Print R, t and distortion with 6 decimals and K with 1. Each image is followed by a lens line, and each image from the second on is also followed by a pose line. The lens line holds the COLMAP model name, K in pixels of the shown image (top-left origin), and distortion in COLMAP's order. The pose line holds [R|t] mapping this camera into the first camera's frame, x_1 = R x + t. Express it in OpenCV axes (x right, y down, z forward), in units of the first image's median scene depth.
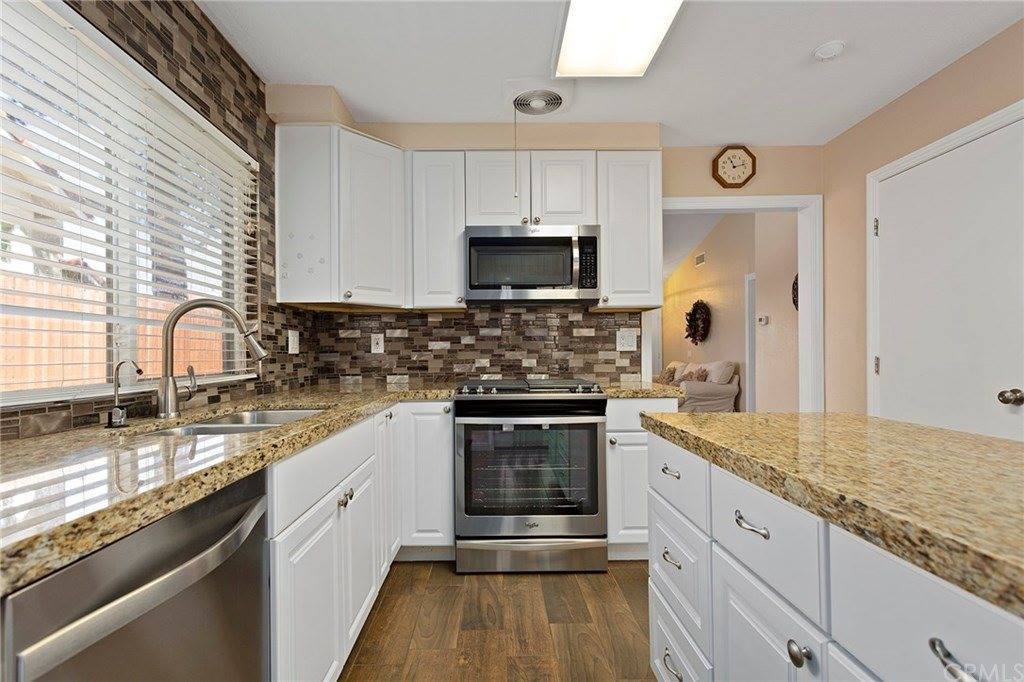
lens RADIAL K [[489.5, 0, 495.5], [0, 489.5, 350.9], [0, 0, 1]] dist [0.001825, 0.002435]
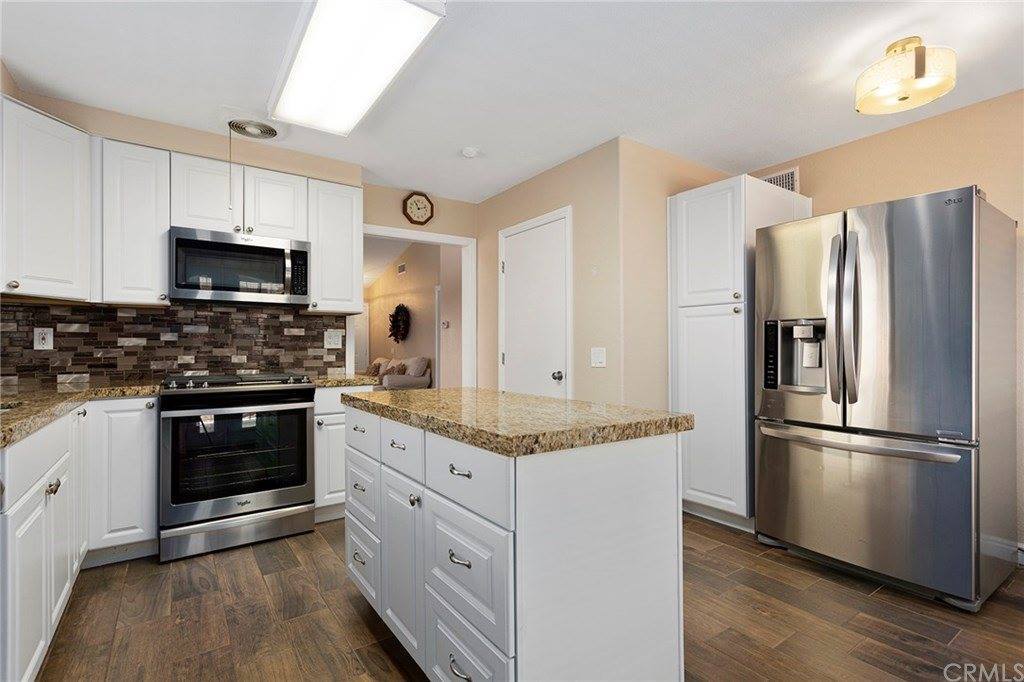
lens RADIAL K [[489.5, 0, 512.6], [0, 489.5, 344.3], [0, 0, 1]] dist [0.001825, 0.002435]
pose [[0.822256, 0.008753, 0.569050, -0.055926], [-0.004741, 0.999952, -0.008530, -0.001797], [-0.569098, 0.004316, 0.822259, -0.250780]]
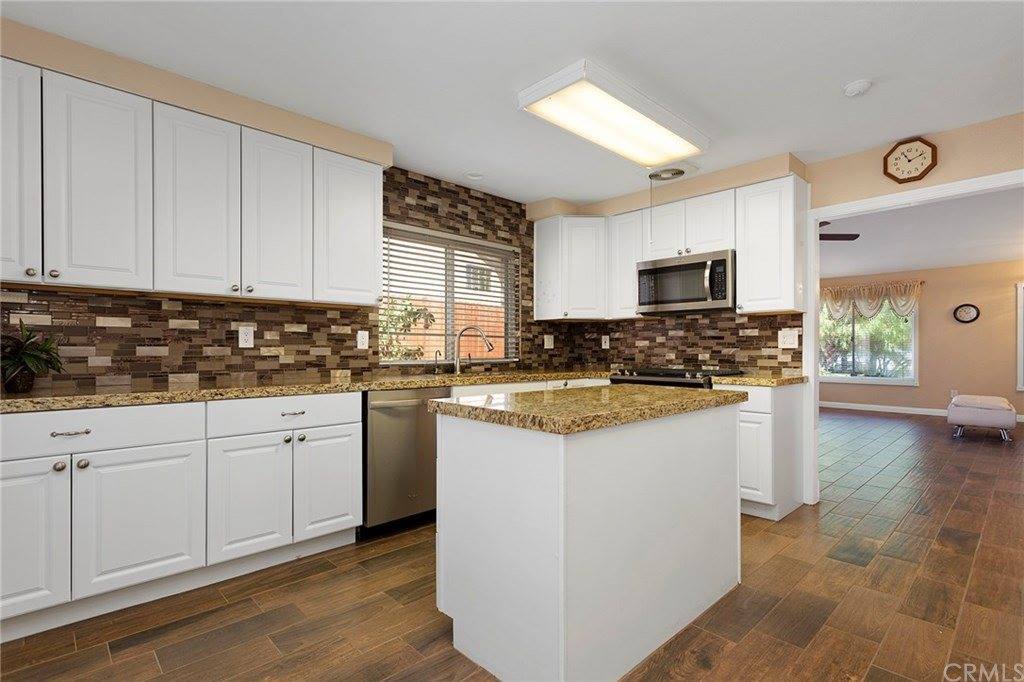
lens RADIAL K [[489.5, 0, 492.5], [0, 489.5, 347.2], [0, 0, 1]] dist [0.001825, 0.002435]
pose [[0.672641, 0.004732, -0.739954, 0.738913], [-0.002456, 0.999988, 0.004162, -0.005676], [0.739965, -0.000982, 0.672645, -0.312596]]
